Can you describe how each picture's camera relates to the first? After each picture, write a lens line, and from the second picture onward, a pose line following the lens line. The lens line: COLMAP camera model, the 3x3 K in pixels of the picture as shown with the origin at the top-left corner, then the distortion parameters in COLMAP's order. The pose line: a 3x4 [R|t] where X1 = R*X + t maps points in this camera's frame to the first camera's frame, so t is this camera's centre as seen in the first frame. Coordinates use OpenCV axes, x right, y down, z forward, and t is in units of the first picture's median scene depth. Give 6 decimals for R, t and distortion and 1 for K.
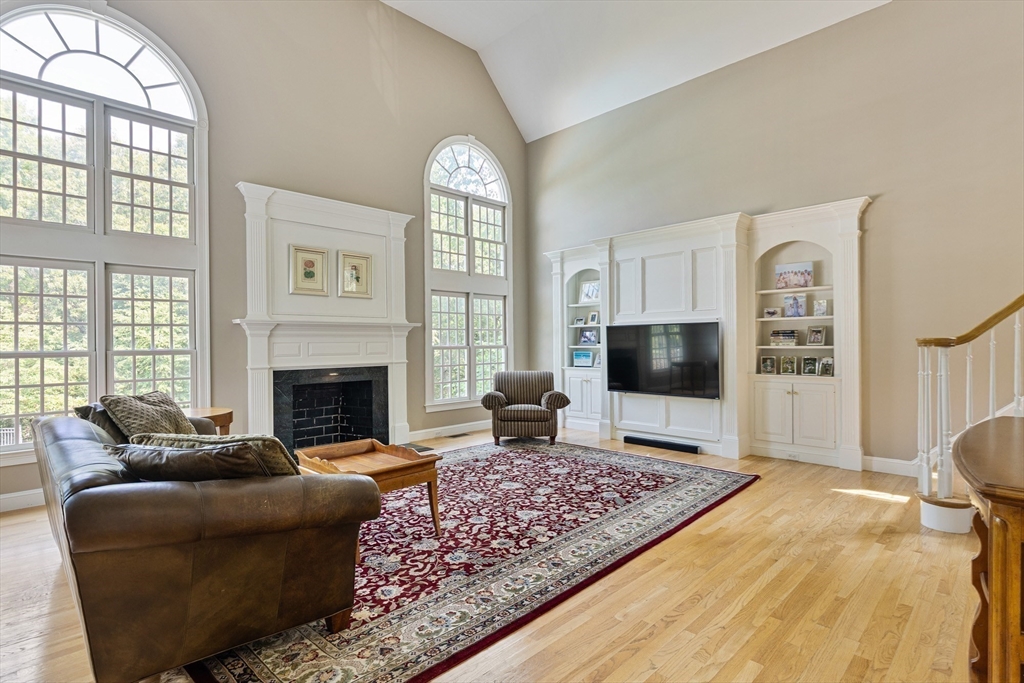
lens RADIAL K [[515.0, 0, 508.9], [0, 515.0, 339.1], [0, 0, 1]] dist [-0.000245, -0.001312]
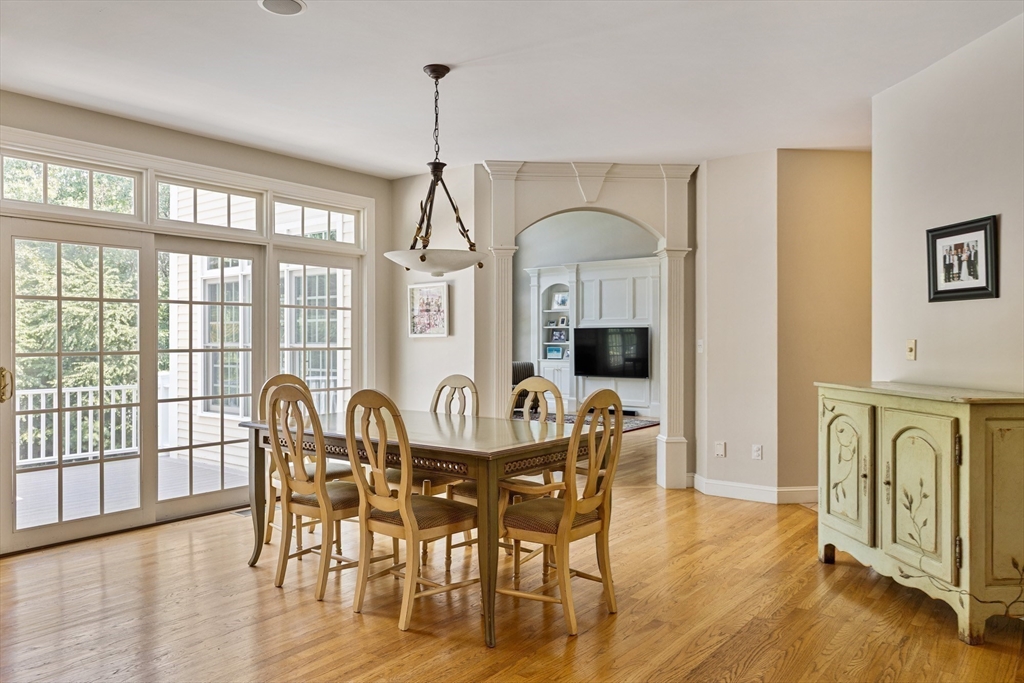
lens RADIAL K [[711.5, 0, 513.8], [0, 711.5, 338.8], [0, 0, 1]] dist [-0.030147, 0.008260]
pose [[0.991901, 0.007757, 0.126773, -0.258607], [-0.008188, 0.999962, 0.002881, -0.001843], [-0.126746, -0.003896, 0.991928, -1.060799]]
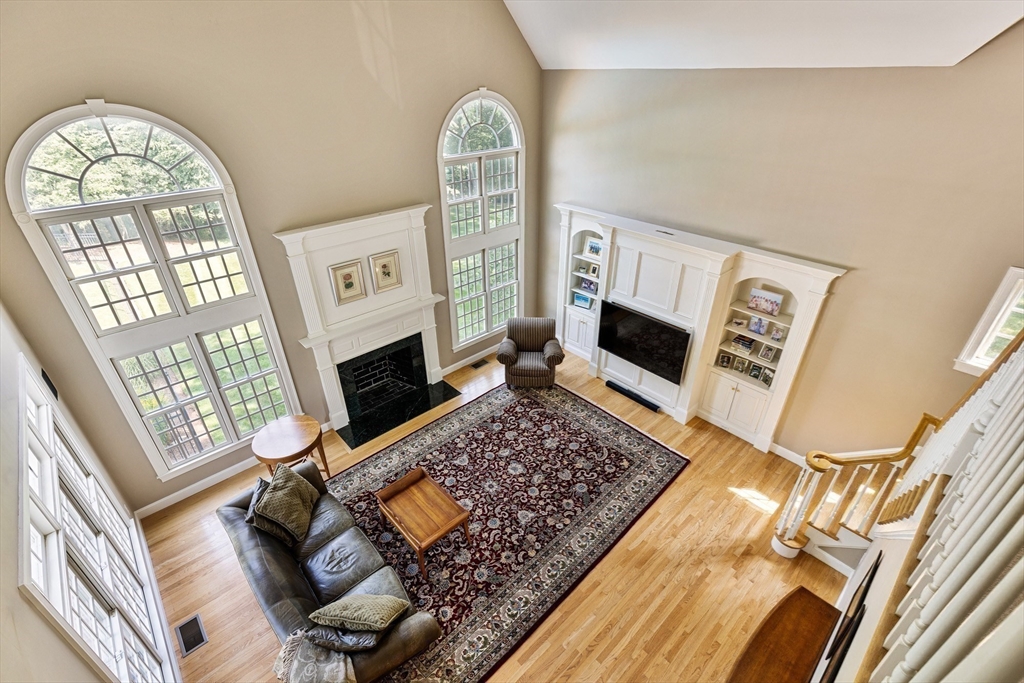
lens RADIAL K [[474.3, 0, 507.9], [0, 474.3, 343.9], [0, 0, 1]] dist [0.012954, -0.002176]
pose [[0.999256, 0.019872, -0.033057, 0.015718], [0.000143, 0.855151, 0.518378, -0.624394], [0.038570, -0.517997, 0.854512, 0.016698]]
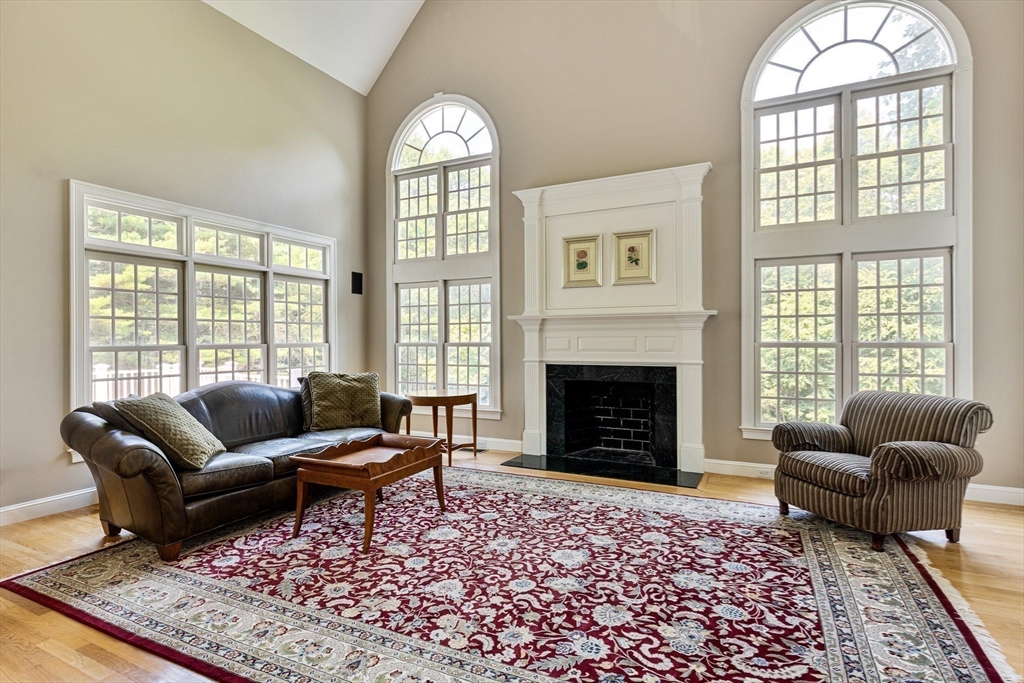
lens RADIAL K [[515.0, 0, 505.4], [0, 515.0, 338.1], [0, 0, 1]] dist [-0.000245, -0.001312]
pose [[0.311054, 0.006582, -0.950370, 0.514668], [0.009517, 0.999904, 0.010040, -0.002266], [0.950345, -0.012168, 0.310961, 0.618006]]
